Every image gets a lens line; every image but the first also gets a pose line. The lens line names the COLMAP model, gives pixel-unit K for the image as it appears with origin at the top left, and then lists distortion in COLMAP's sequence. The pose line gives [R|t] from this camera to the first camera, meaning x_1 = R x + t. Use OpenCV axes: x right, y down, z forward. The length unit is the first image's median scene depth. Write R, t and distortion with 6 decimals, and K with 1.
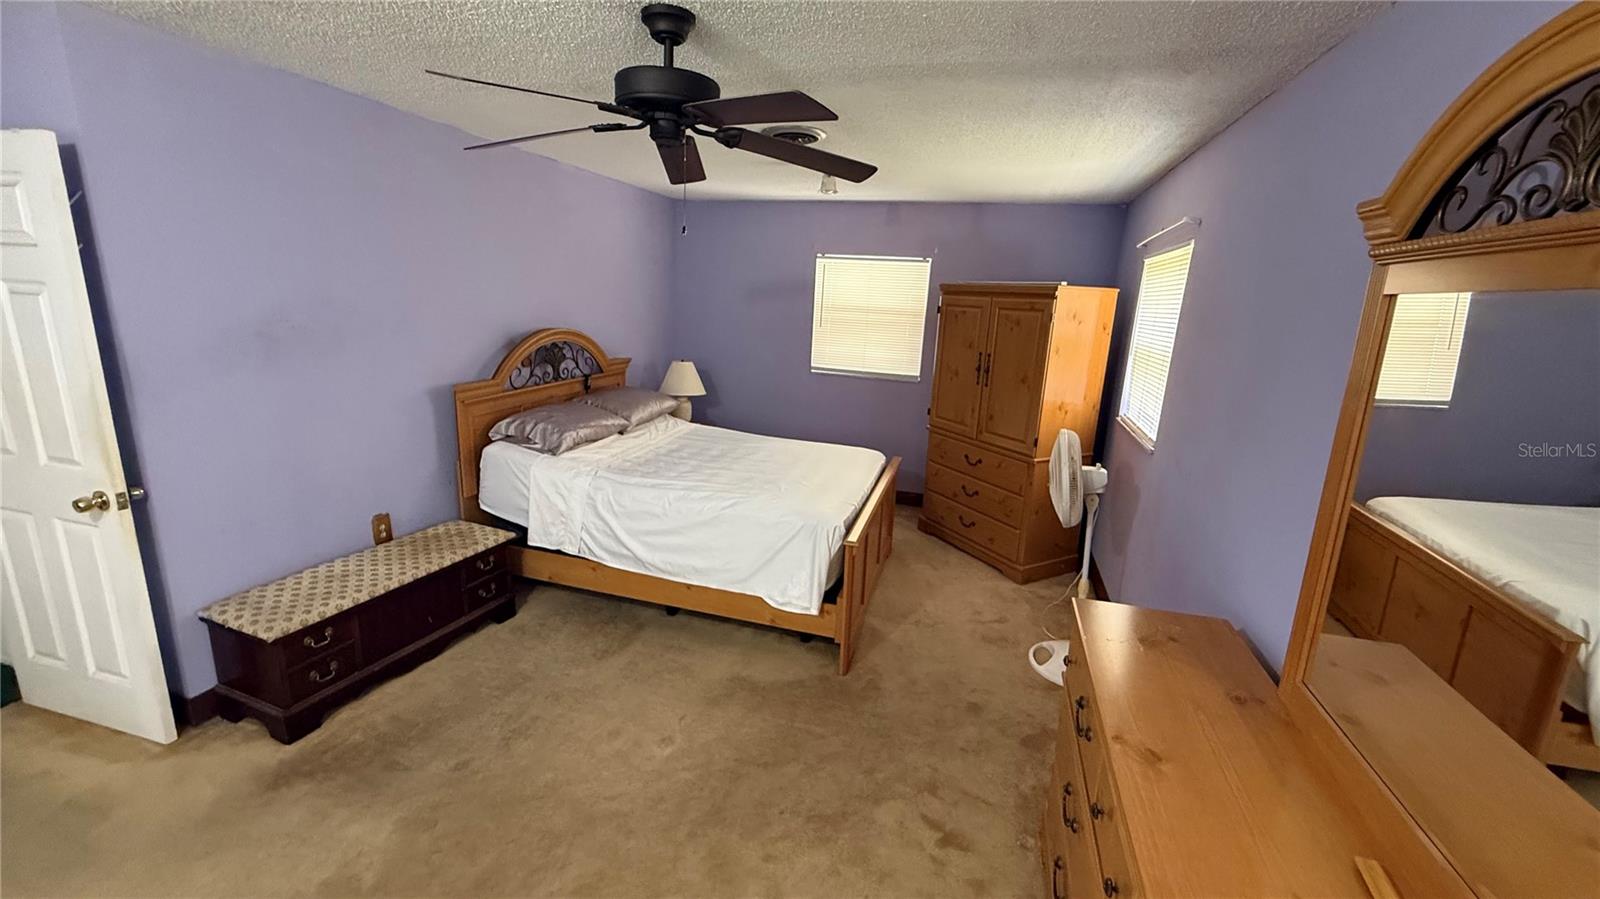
lens RADIAL K [[639.4, 0, 796.1], [0, 639.4, 449.8], [0, 0, 1]] dist [-0.000330, 0.000571]
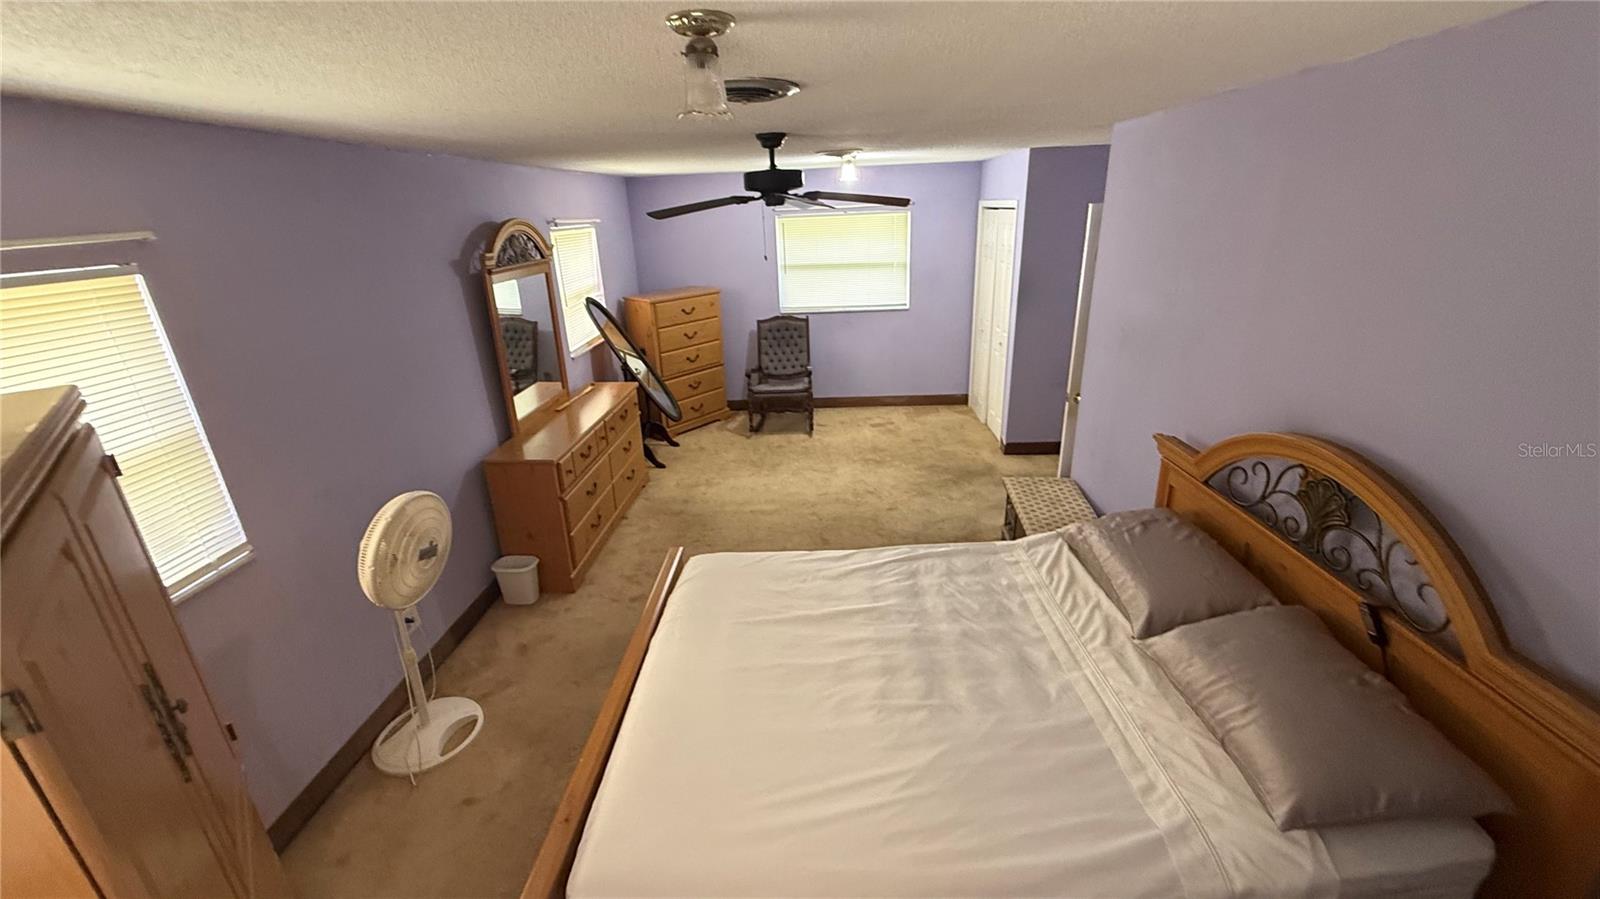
lens RADIAL K [[639.4, 0, 796.1], [0, 639.4, 449.8], [0, 0, 1]] dist [-0.000330, 0.000571]
pose [[-0.966036, 0.079130, -0.245992, 0.115575], [-0.068702, 0.839048, 0.539703, -0.467401], [0.249106, 0.538273, -0.805114, 1.456833]]
